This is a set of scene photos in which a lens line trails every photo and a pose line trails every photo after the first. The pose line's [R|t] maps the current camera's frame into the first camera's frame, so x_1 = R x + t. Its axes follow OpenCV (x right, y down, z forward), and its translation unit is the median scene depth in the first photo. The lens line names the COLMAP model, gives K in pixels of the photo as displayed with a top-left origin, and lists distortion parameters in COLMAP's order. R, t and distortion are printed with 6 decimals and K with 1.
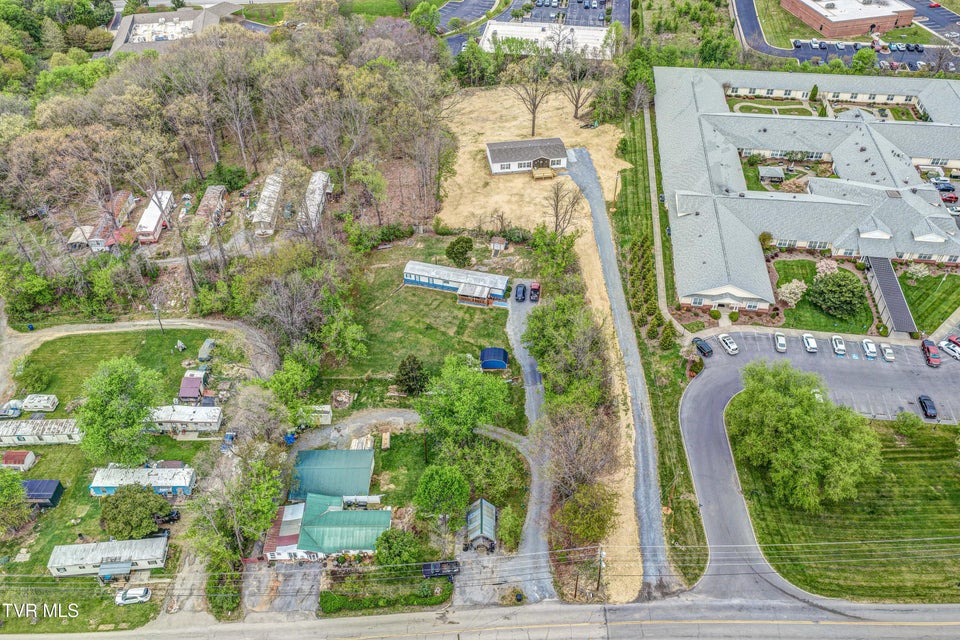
lens RADIAL K [[797.6, 0, 480.0], [0, 797.6, 320.0], [0, 0, 1]] dist [-0.002371, 0.005436]
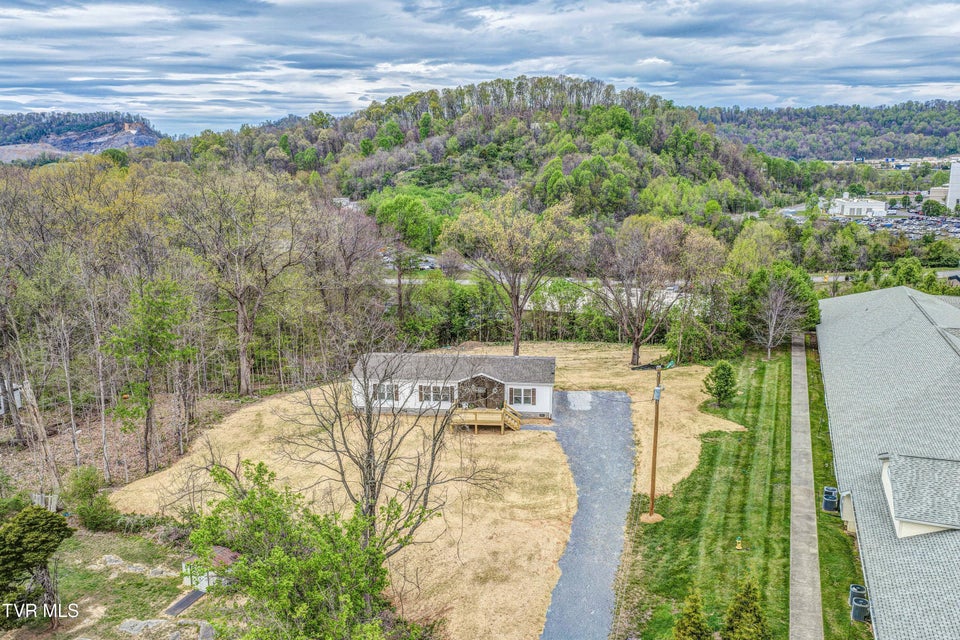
lens RADIAL K [[797.6, 0, 480.0], [0, 797.6, 320.0], [0, 0, 1]] dist [-0.002371, 0.005436]
pose [[0.969020, 0.052368, -0.241368, 0.168366], [-0.166262, 0.860986, -0.480688, -0.049522], [0.182641, 0.505926, 0.843019, 0.690672]]
